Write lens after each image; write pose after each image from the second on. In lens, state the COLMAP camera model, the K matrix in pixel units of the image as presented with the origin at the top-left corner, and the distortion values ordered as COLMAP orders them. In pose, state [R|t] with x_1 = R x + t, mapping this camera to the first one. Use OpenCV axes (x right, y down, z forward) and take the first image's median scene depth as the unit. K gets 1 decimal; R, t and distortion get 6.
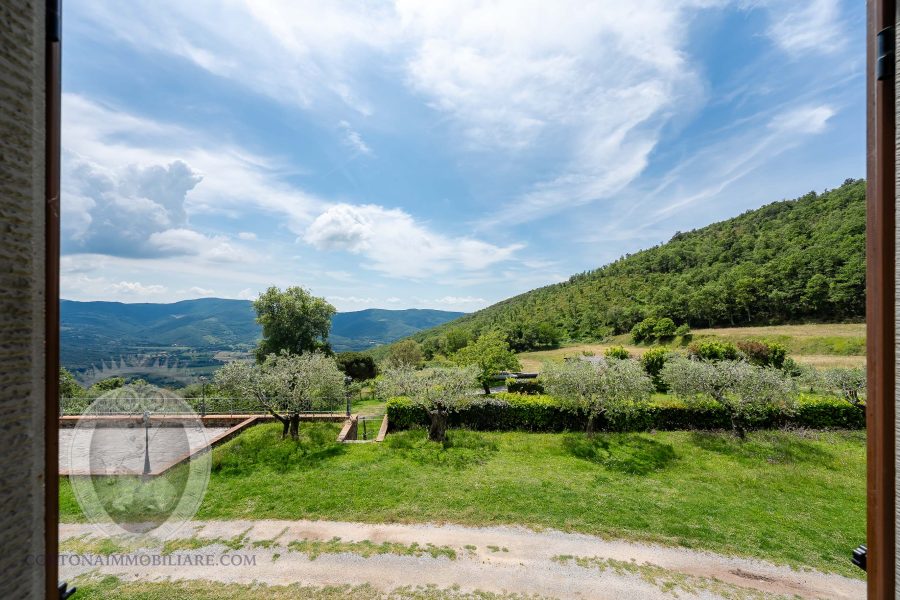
lens RADIAL K [[367.7, 0, 450.2], [0, 367.7, 308.4], [0, 0, 1]] dist [-0.000705, -0.000331]
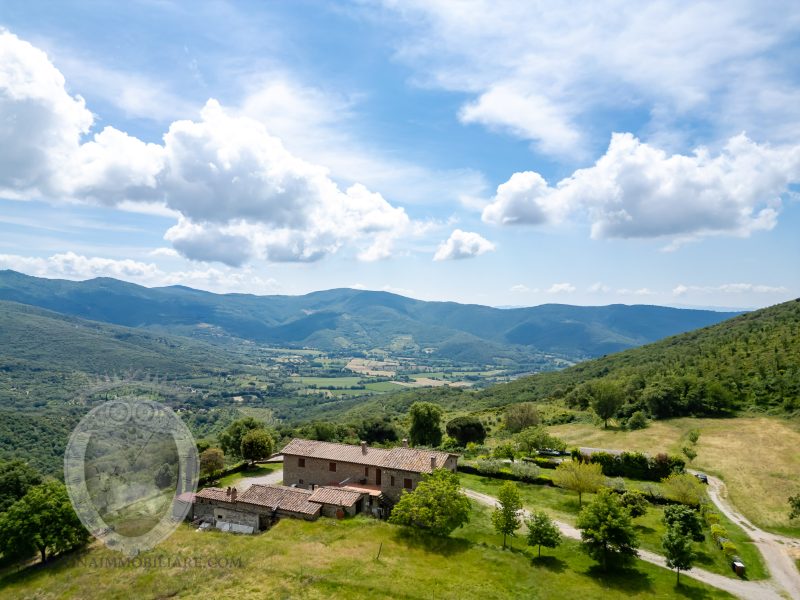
lens RADIAL K [[563.2, 0, 403.2], [0, 563.2, 298.0], [0, 0, 1]] dist [0.084089, -0.087051]
pose [[0.892405, 0.002175, -0.451229, 0.016536], [-0.003803, 0.999989, -0.002702, -0.011253], [0.451218, 0.004127, 0.892404, -0.034631]]
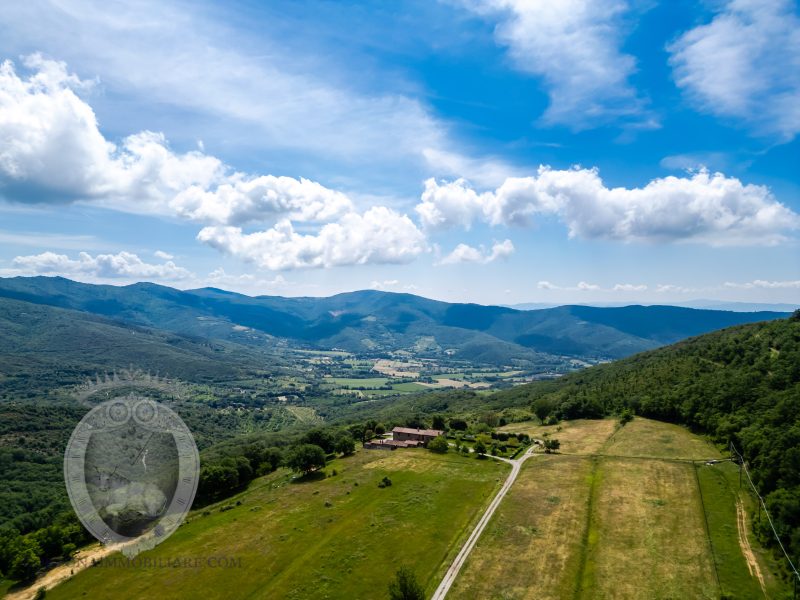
lens RADIAL K [[563.2, 0, 402.5], [0, 563.2, 300.2], [0, 0, 1]] dist [0.084089, -0.087051]
pose [[0.873212, 0.000446, -0.487340, 0.055223], [0.003065, 0.999975, 0.006407, -0.030861], [0.487330, -0.007088, 0.873189, -0.113077]]
